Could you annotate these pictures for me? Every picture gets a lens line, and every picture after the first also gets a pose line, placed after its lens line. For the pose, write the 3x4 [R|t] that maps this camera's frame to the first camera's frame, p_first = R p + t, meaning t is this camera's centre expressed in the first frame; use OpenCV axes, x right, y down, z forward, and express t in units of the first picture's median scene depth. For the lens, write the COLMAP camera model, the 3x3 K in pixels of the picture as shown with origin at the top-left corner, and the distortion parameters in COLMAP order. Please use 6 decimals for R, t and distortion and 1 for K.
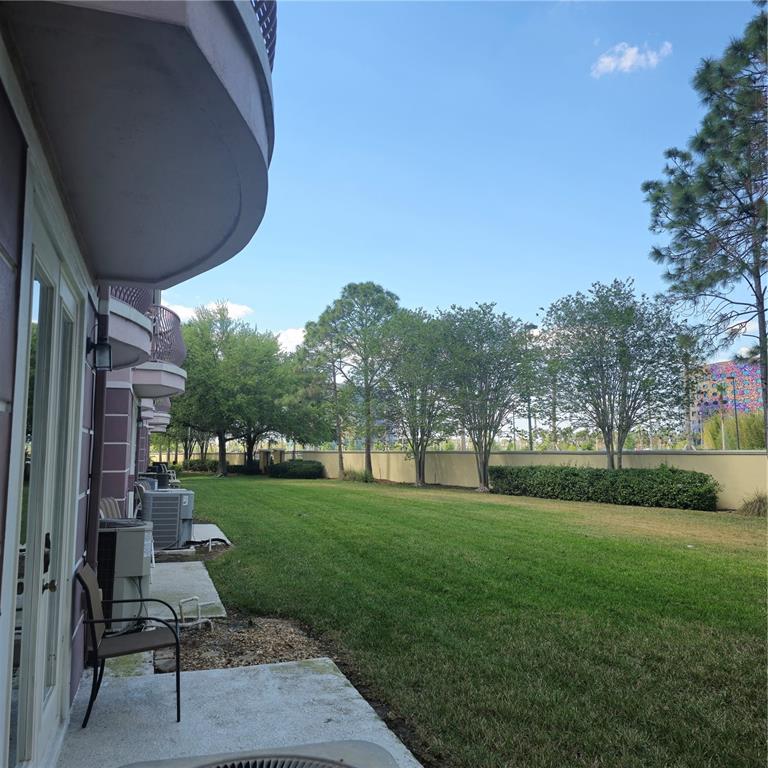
lens RADIAL K [[676.7, 0, 384.6], [0, 676.7, 368.8], [0, 0, 1]] dist [0.097208, -0.097276]
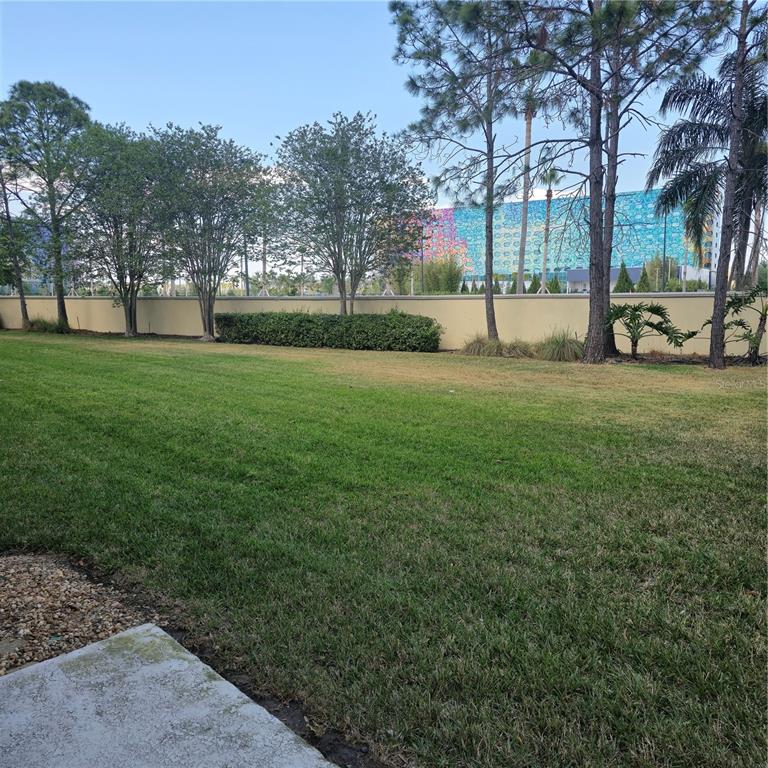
lens RADIAL K [[676.7, 0, 384.6], [0, 676.7, 368.8], [0, 0, 1]] dist [0.097208, -0.097276]
pose [[0.907487, -0.047601, 0.417374, -0.030099], [-0.048090, 0.975256, 0.215787, 0.006759], [-0.417318, -0.215895, 0.882743, 0.080206]]
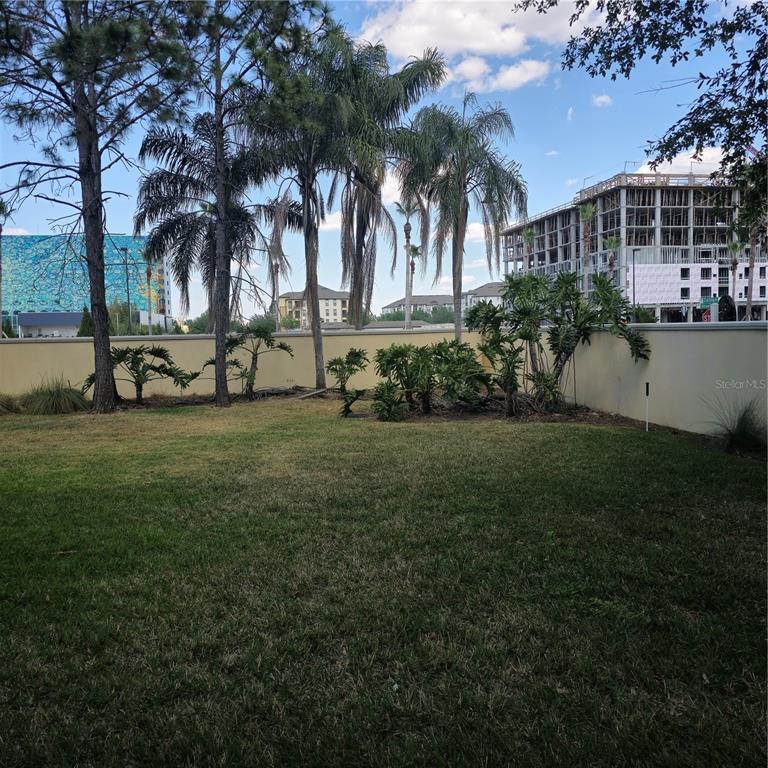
lens RADIAL K [[679.2, 0, 383.6], [0, 679.2, 350.3], [0, 0, 1]] dist [0.088061, 0.000429]
pose [[0.384697, -0.030860, 0.922527, -0.031670], [-0.091783, 0.993209, 0.071499, 0.013633], [-0.918468, -0.112178, 0.379252, 0.127206]]
